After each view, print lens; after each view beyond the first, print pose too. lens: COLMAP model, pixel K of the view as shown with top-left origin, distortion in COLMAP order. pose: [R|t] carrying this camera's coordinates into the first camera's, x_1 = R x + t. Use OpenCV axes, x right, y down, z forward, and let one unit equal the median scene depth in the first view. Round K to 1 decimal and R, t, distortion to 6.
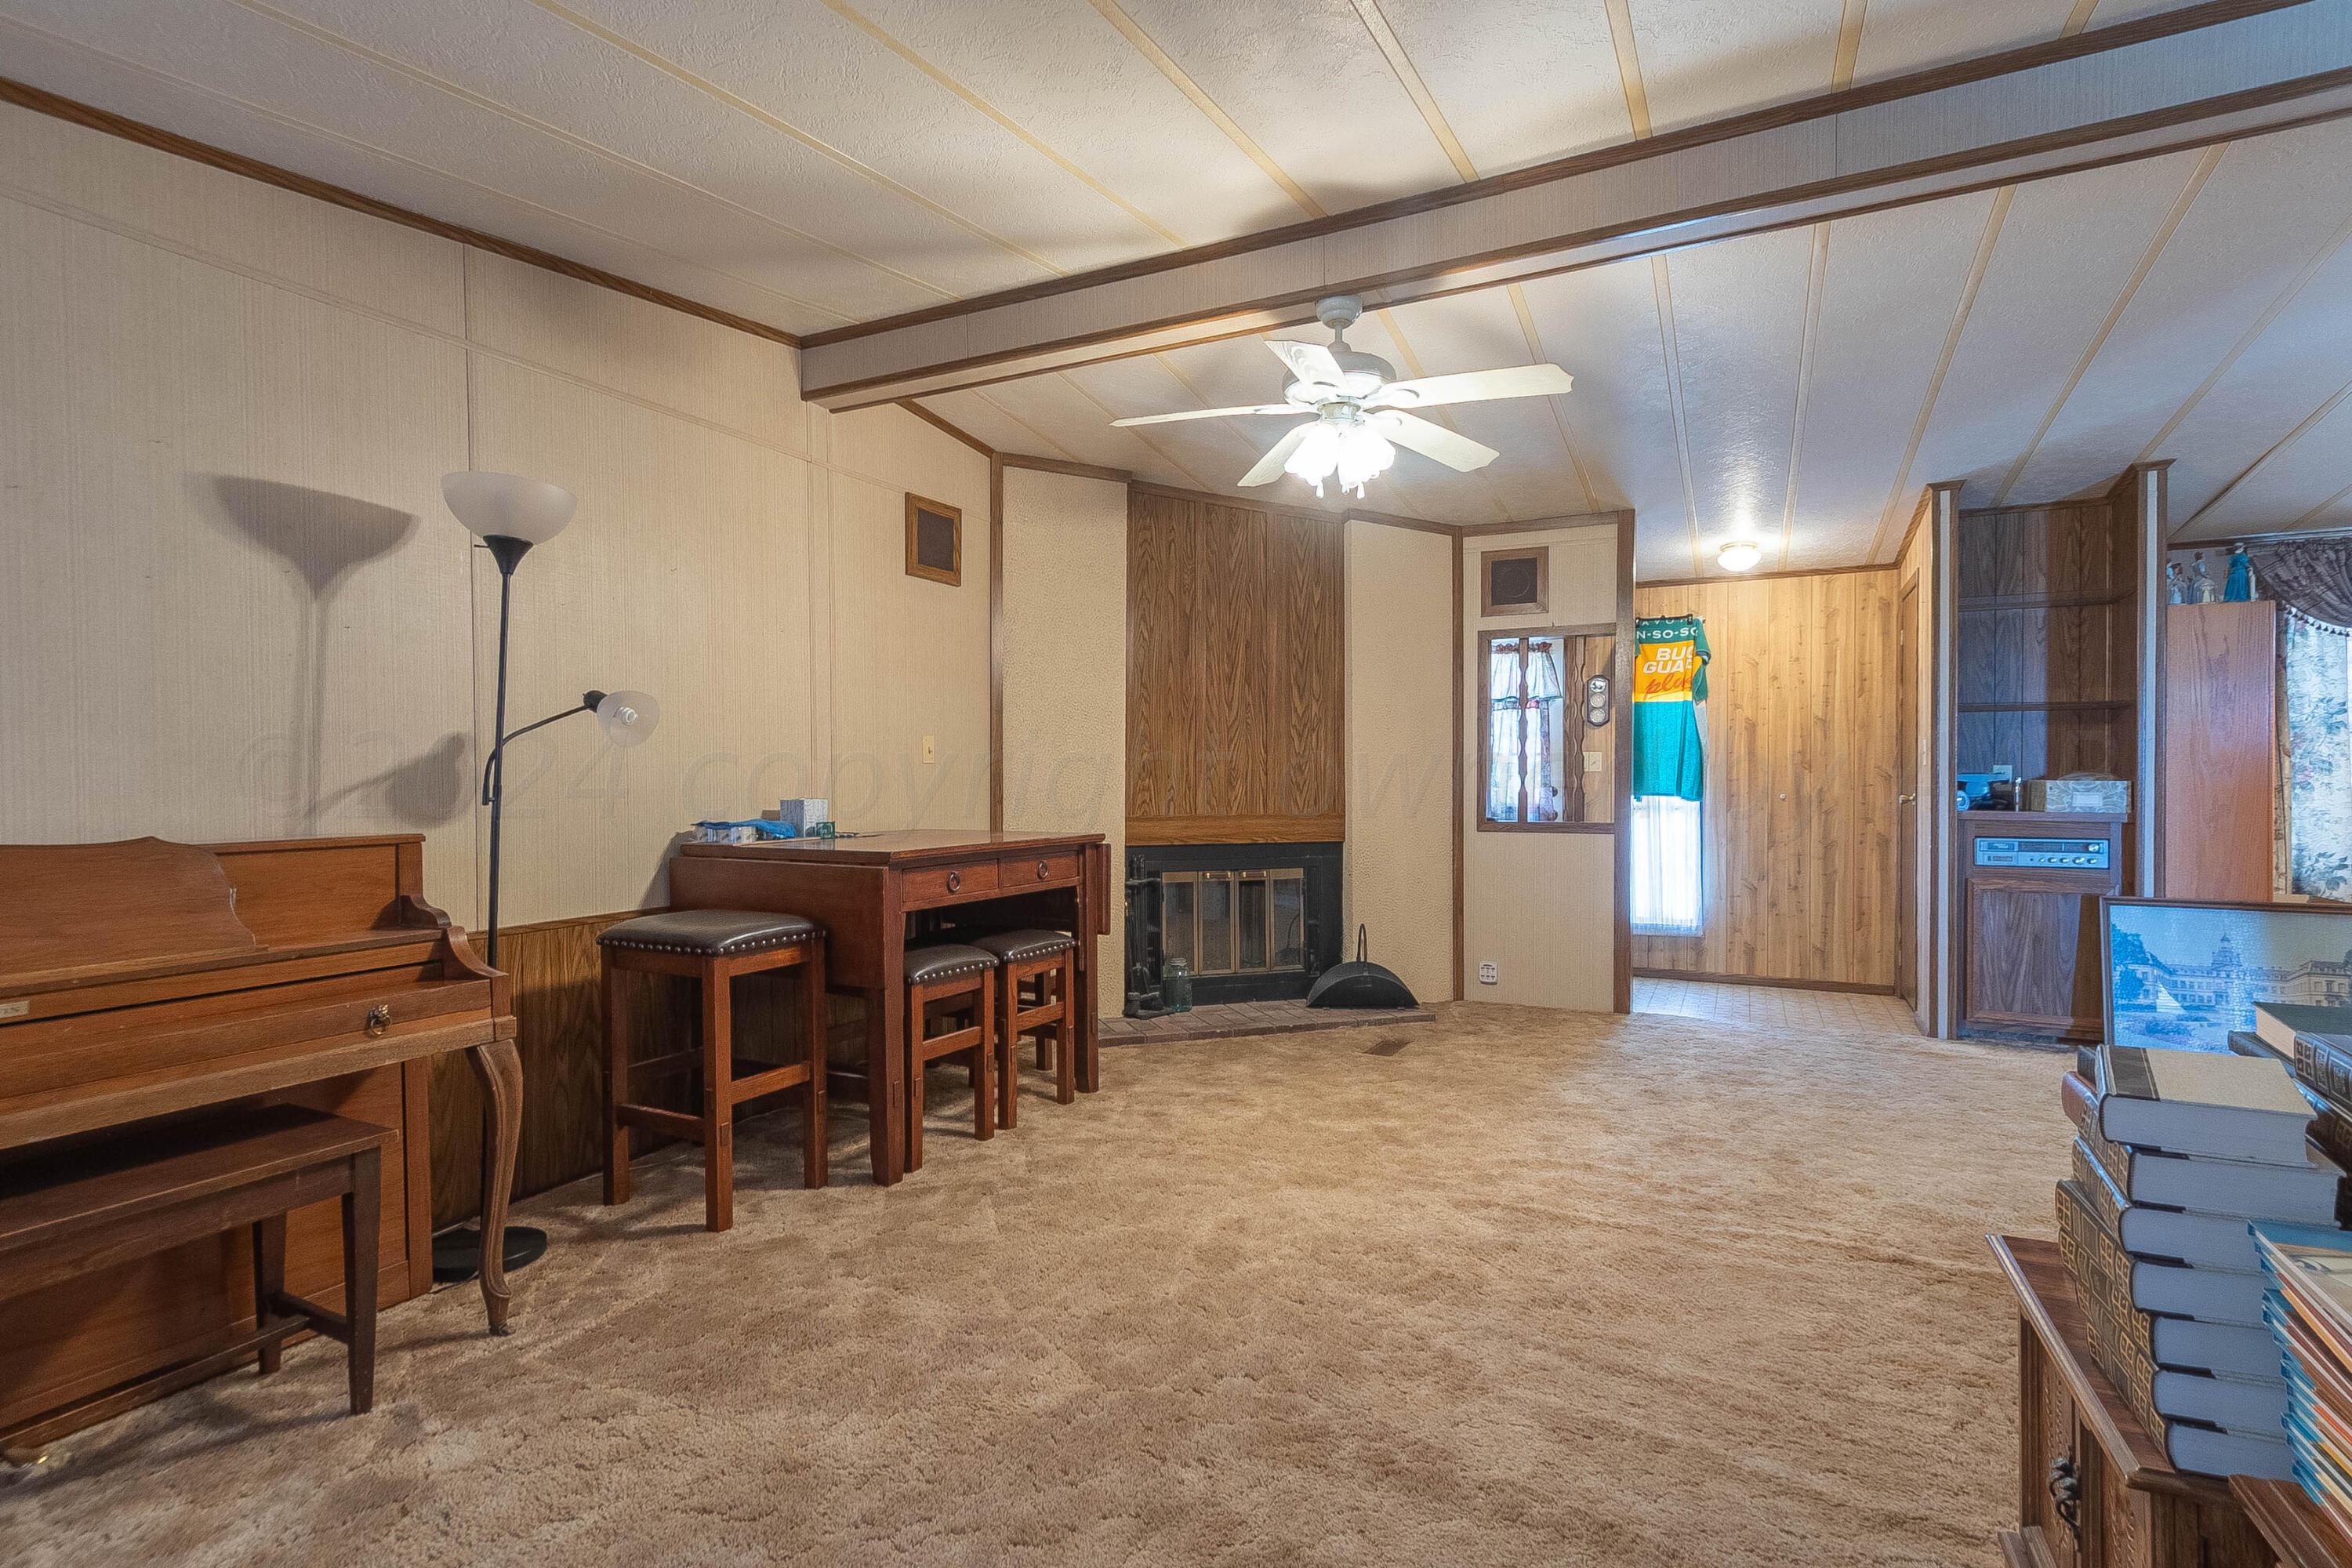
lens RADIAL K [[1118.6, 0, 1176.0], [0, 1118.6, 784.0], [0, 0, 1]] dist [-0.000845, -0.000093]
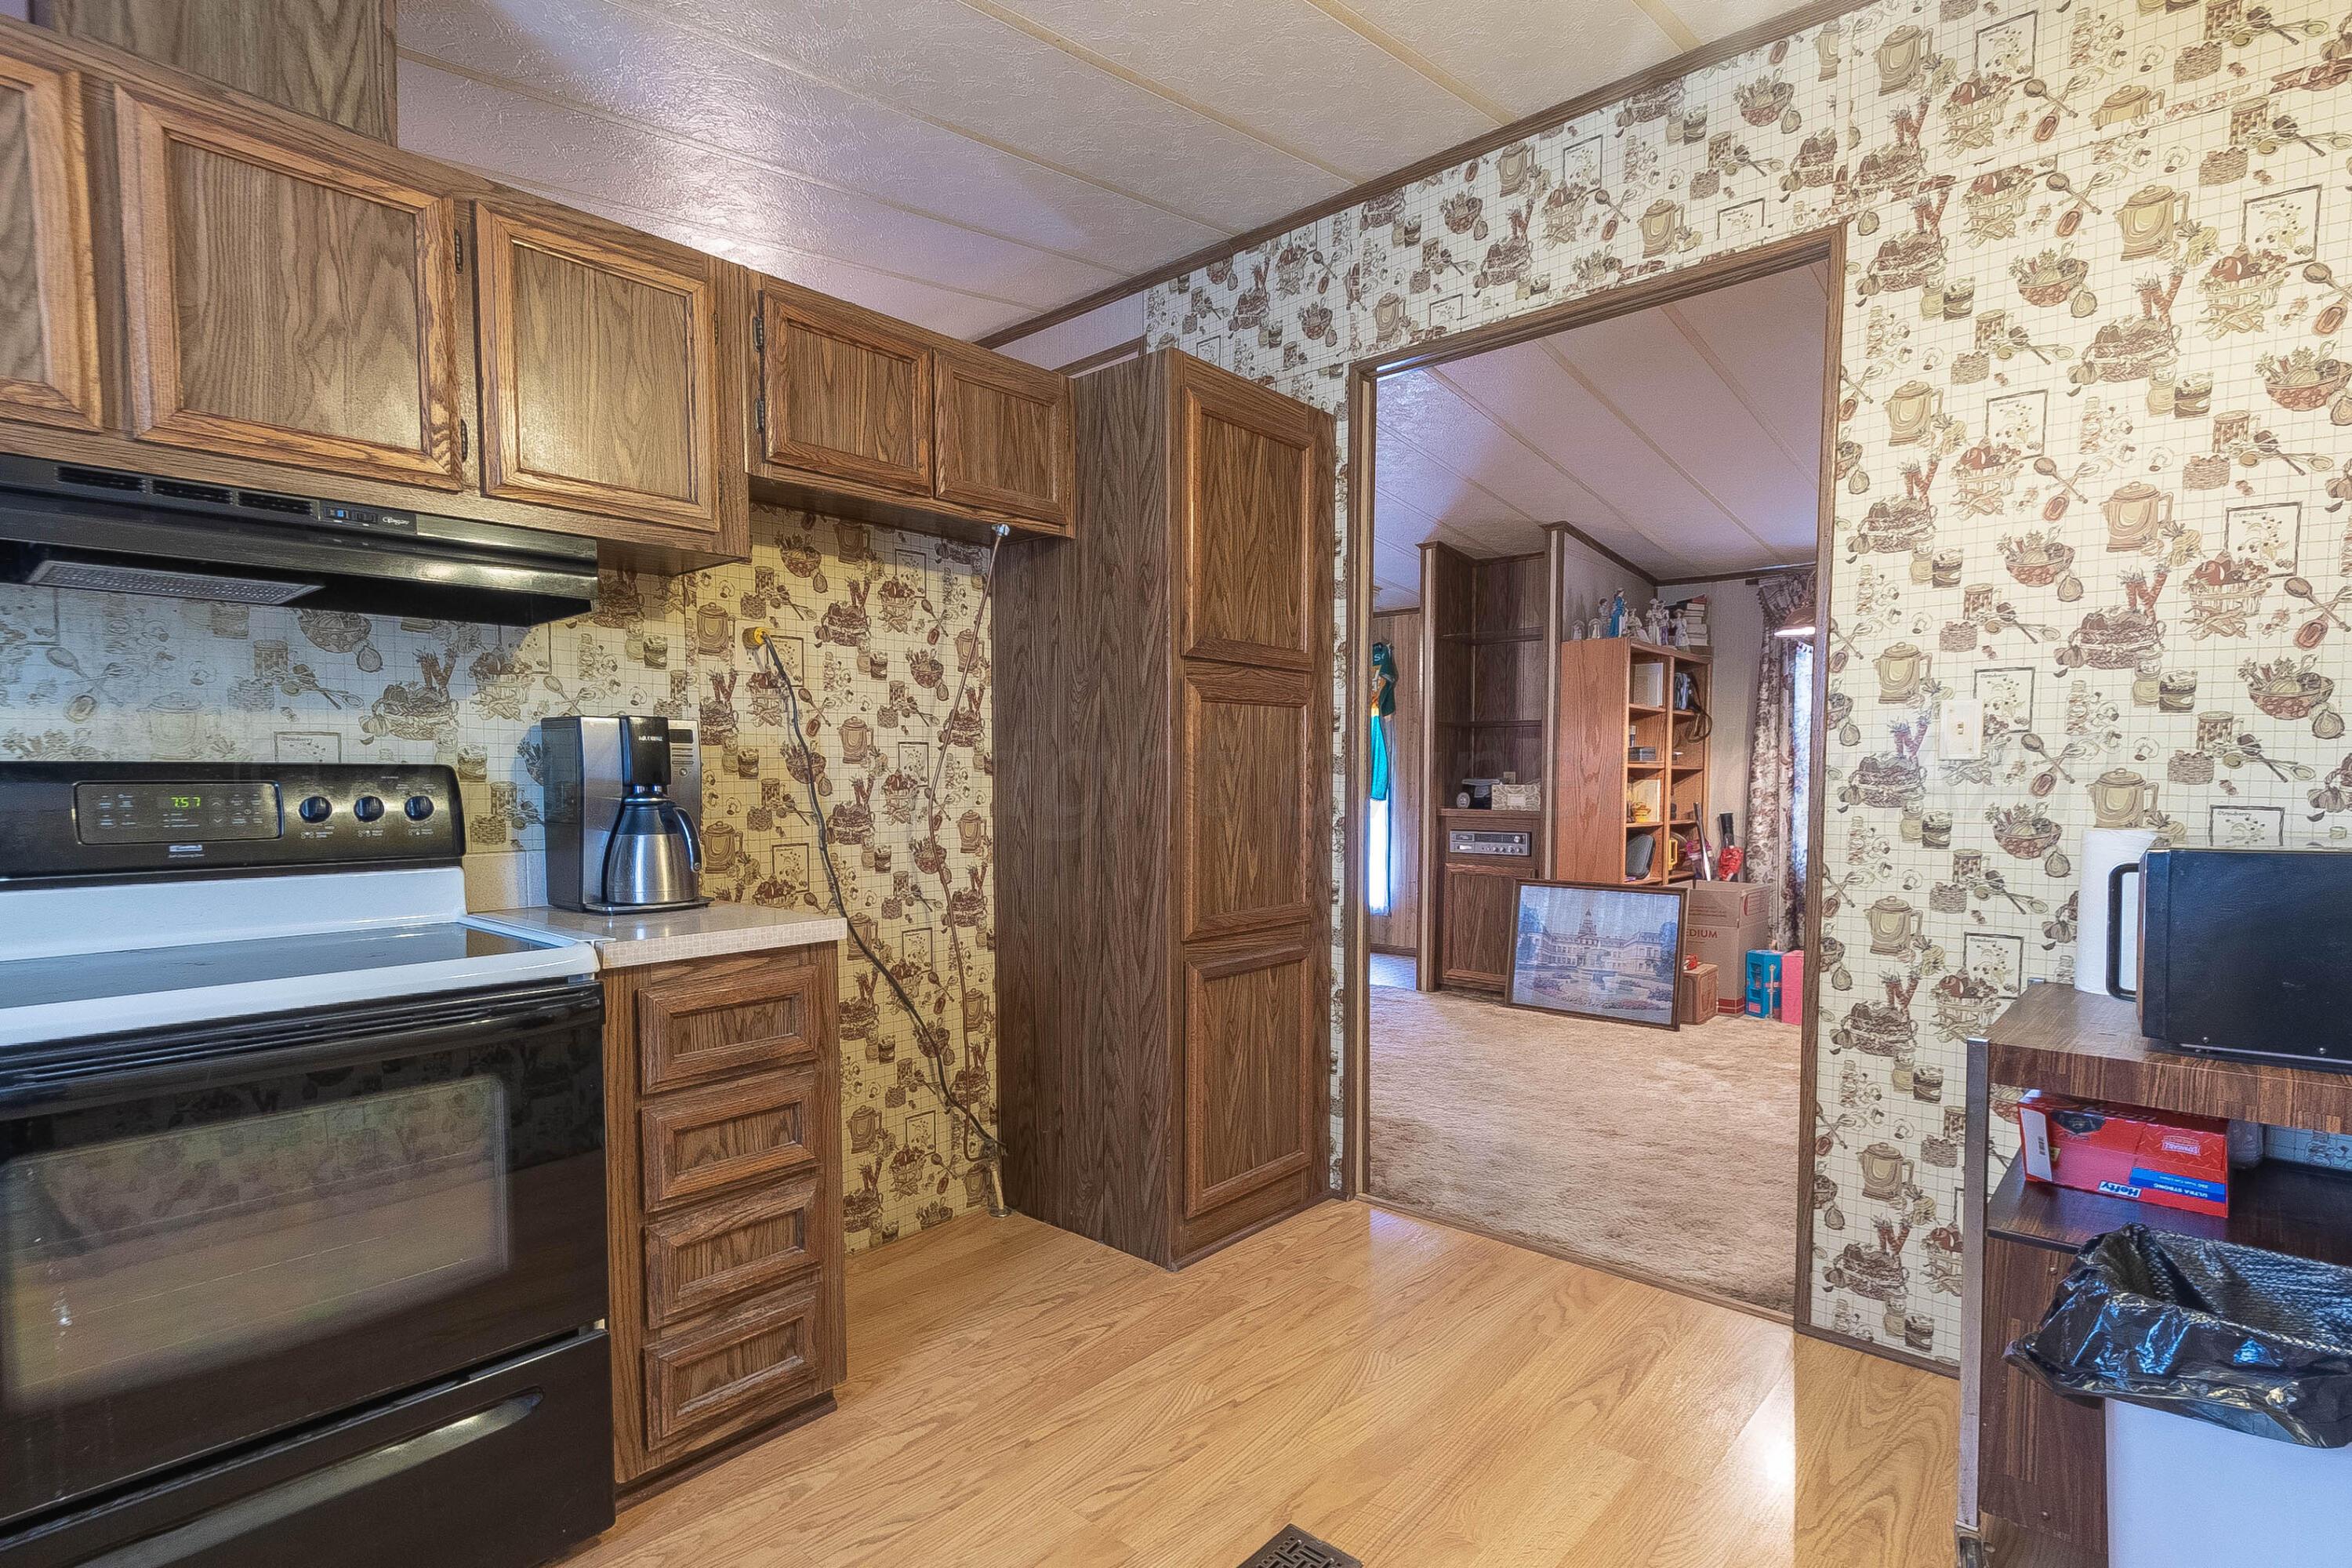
lens RADIAL K [[1118.6, 0, 1176.0], [0, 1118.6, 784.0], [0, 0, 1]] dist [-0.000845, -0.000093]
pose [[0.963084, 0.004592, -0.269163, 0.790293], [-0.006326, 0.999964, -0.005576, 0.006334], [0.269128, 0.007073, 0.963078, -0.290120]]
